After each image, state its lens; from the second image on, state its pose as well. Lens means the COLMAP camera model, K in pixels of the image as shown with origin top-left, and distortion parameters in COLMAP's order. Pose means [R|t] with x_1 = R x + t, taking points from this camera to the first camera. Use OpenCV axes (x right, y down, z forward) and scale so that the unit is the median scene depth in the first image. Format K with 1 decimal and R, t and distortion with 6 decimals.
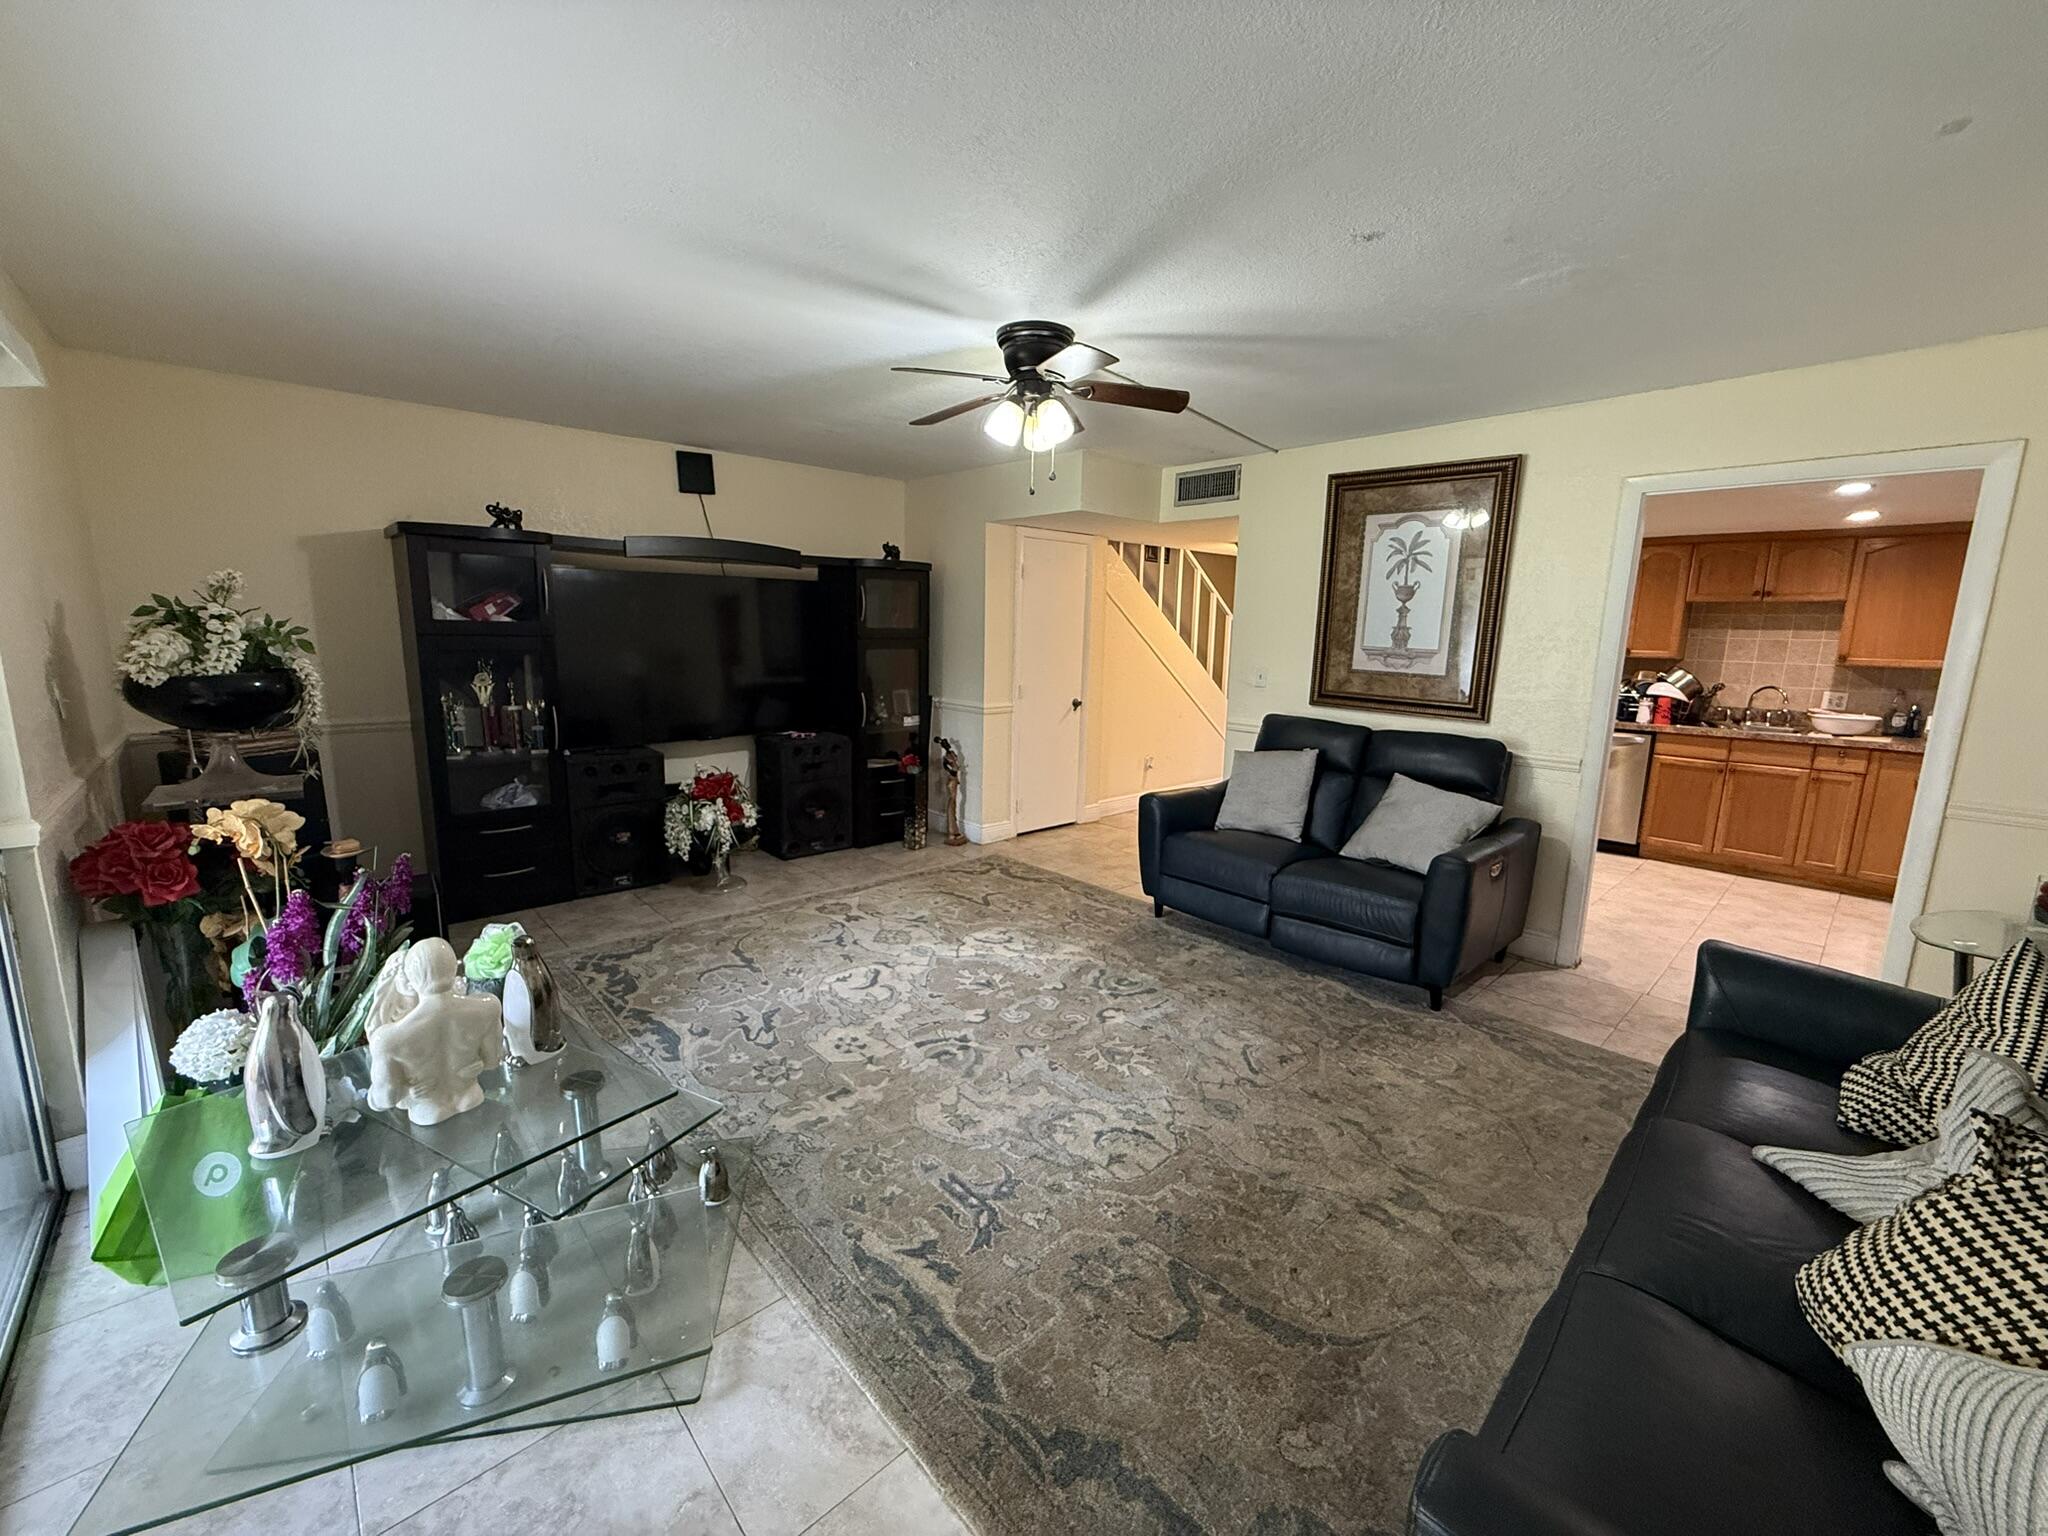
lens RADIAL K [[816.6, 0, 1017.5], [0, 816.6, 767.9], [0, 0, 1]] dist [-0.001416, 0.000274]
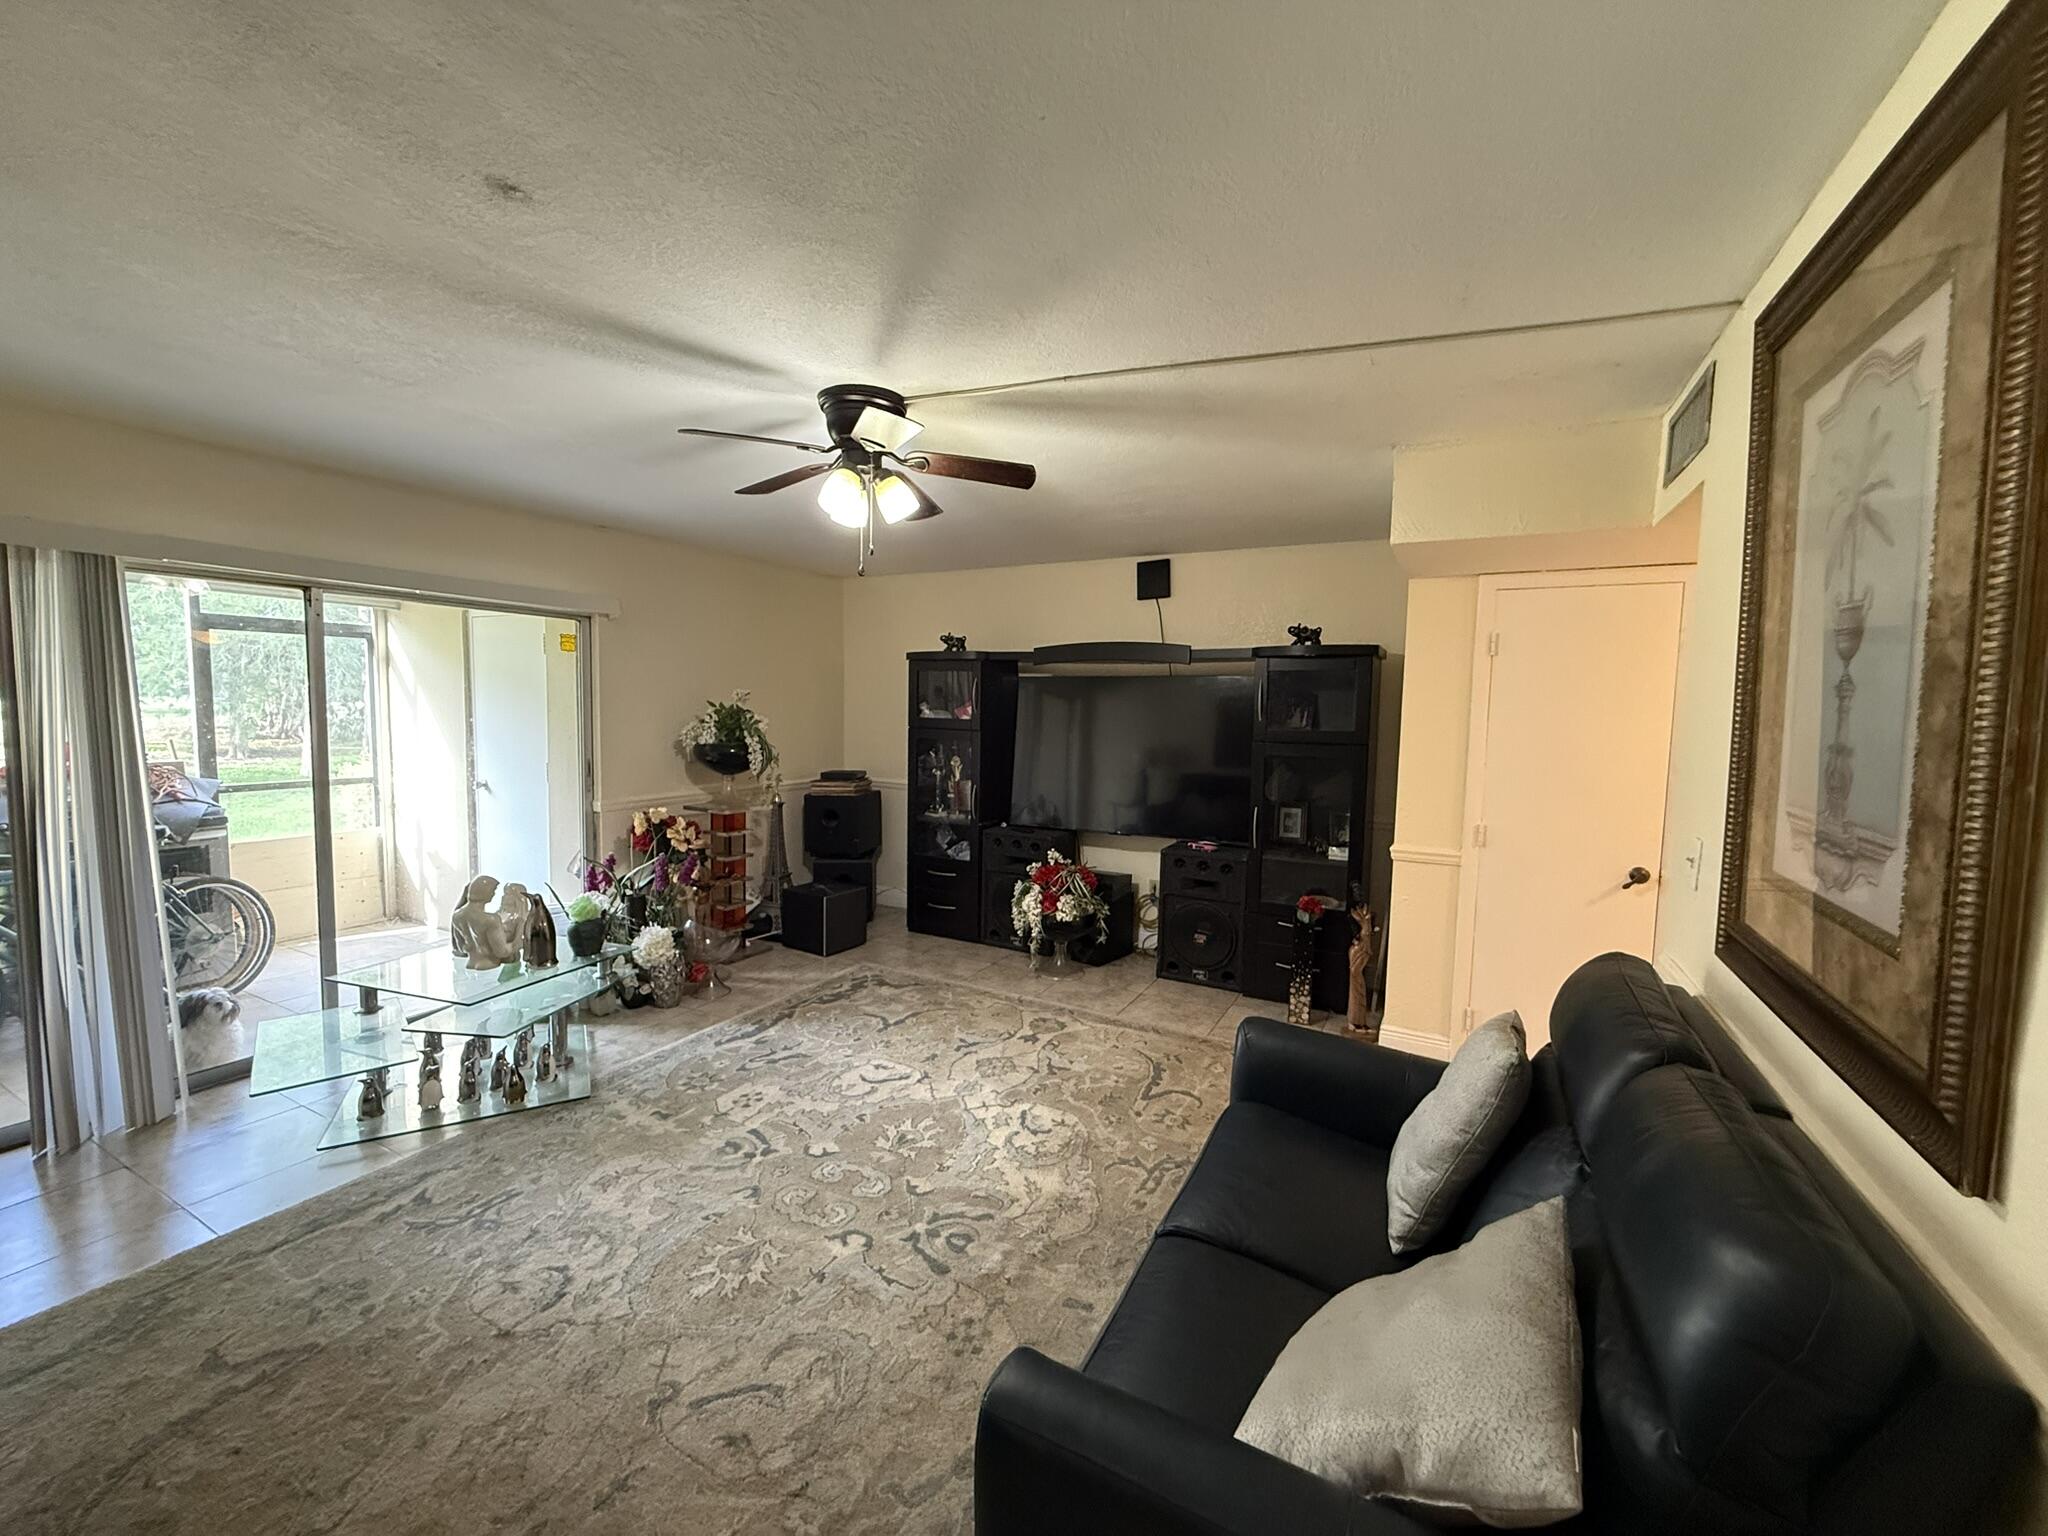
lens RADIAL K [[816.7, 0, 1015.8], [0, 816.7, 767.1], [0, 0, 1]] dist [0.001334, 0.000377]
pose [[0.325075, 0.058530, -0.943875, 0.684363], [-0.176529, 0.984295, 0.000239, -0.120937], [0.929066, 0.166544, 0.330302, 0.671045]]
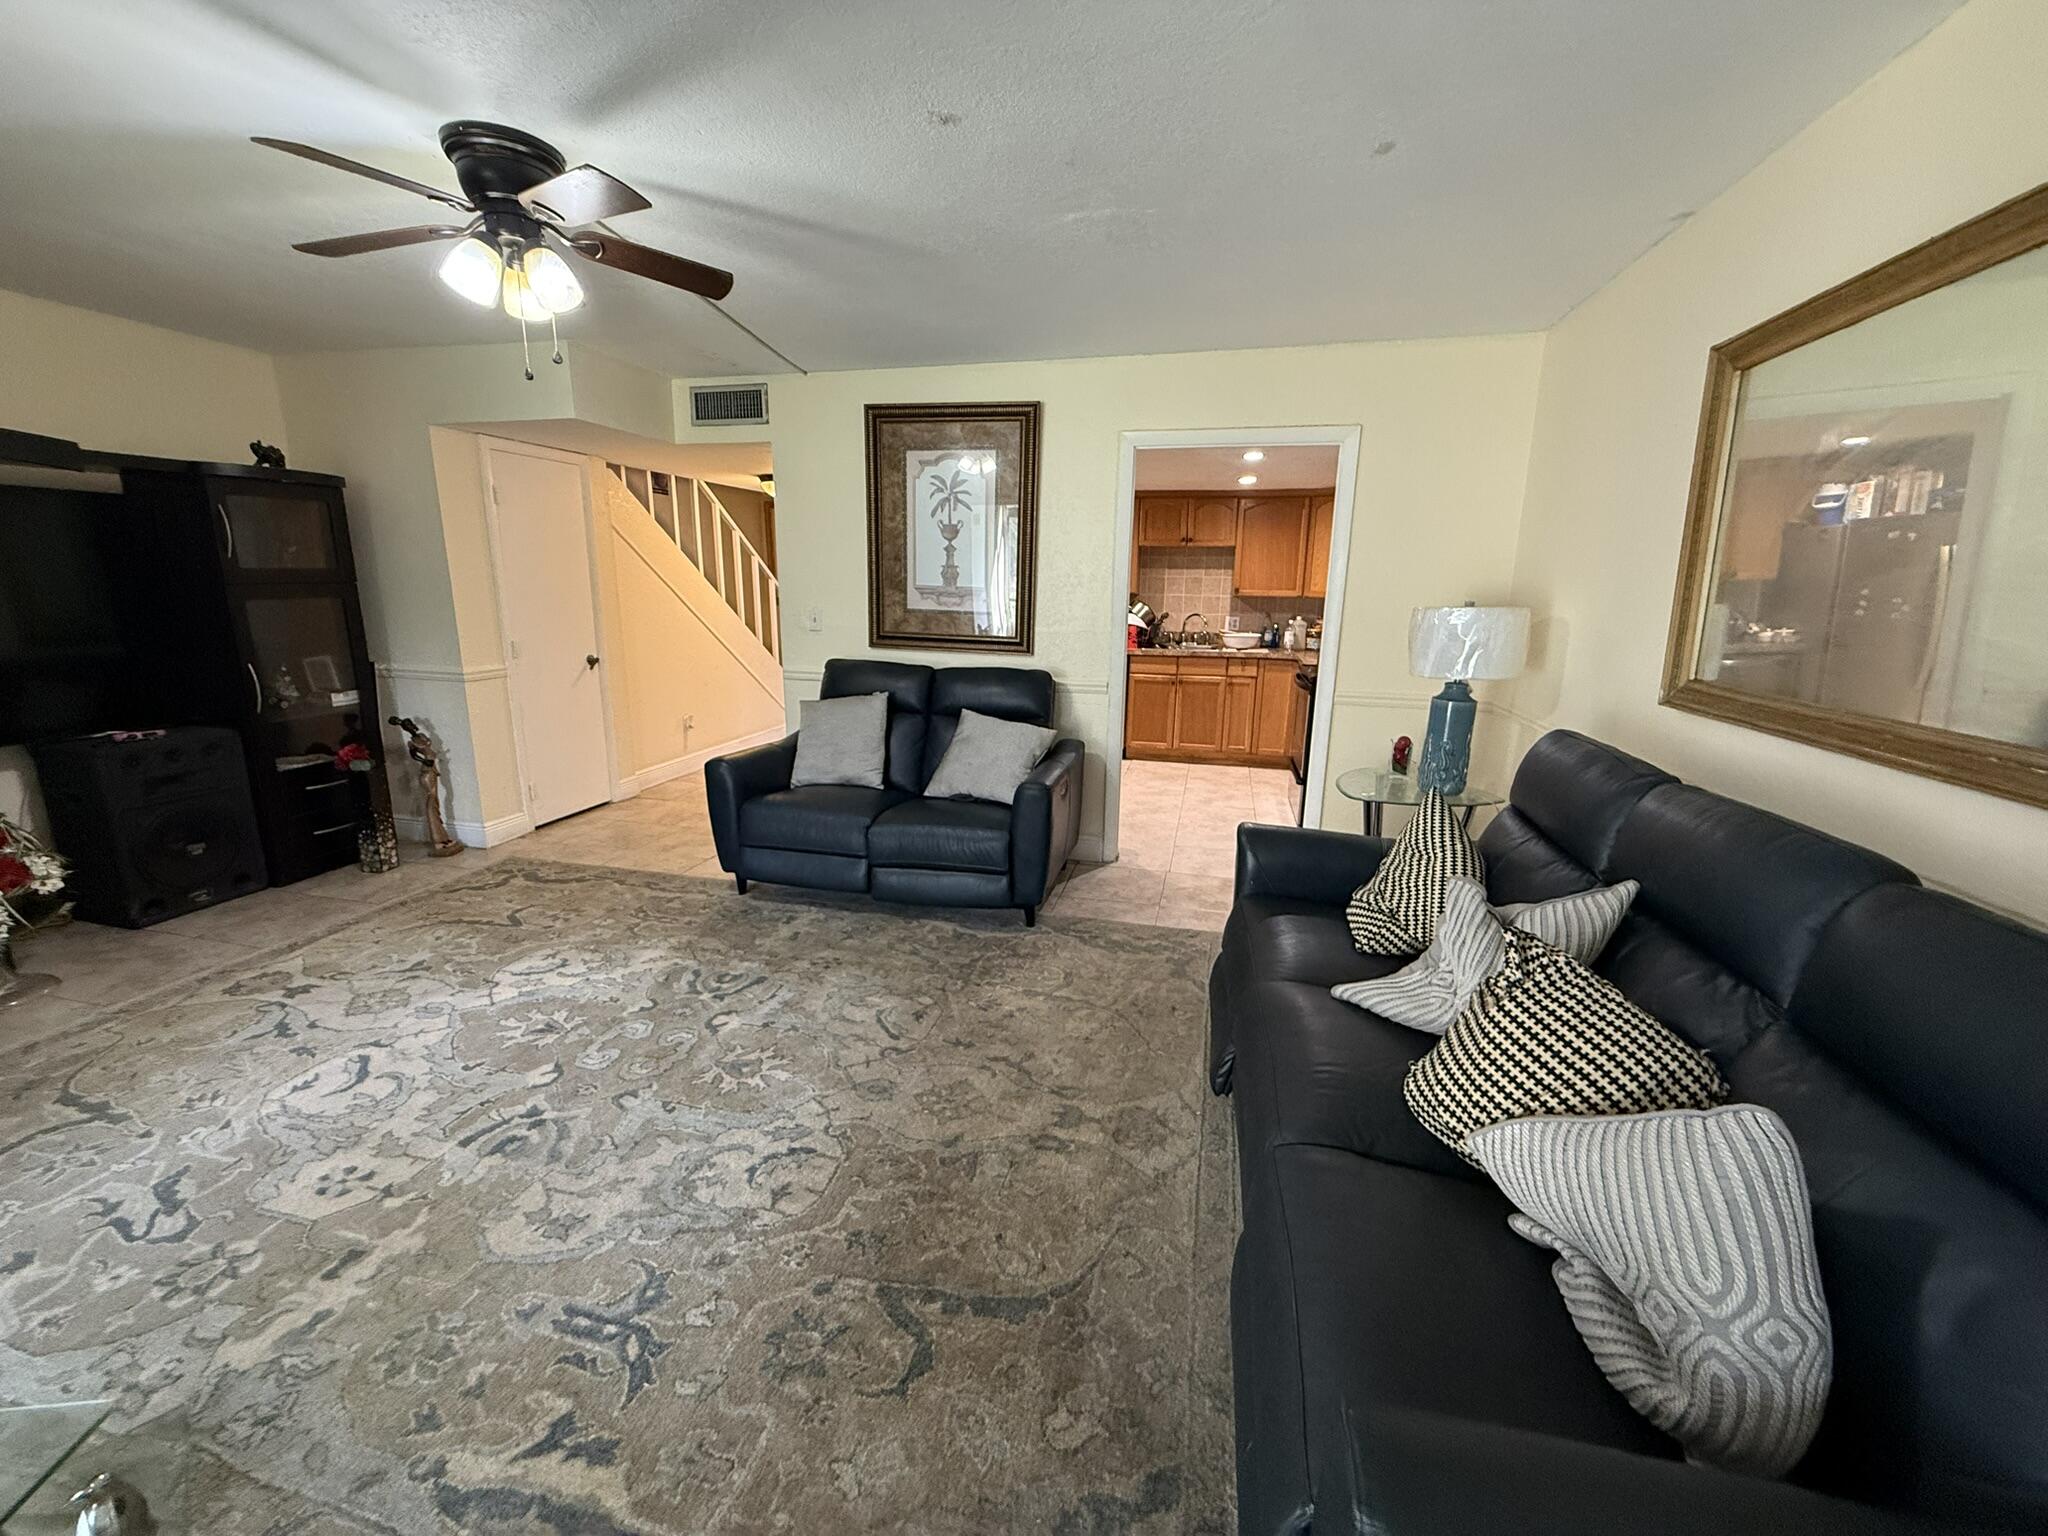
lens RADIAL K [[816.7, 0, 1015.8], [0, 816.7, 767.1], [0, 0, 1]] dist [0.001334, 0.000377]
pose [[0.834263, -0.131203, 0.535529, -0.042947], [0.096966, 0.991050, 0.091748, -0.009105], [-0.542773, -0.024614, 0.839518, 0.097024]]
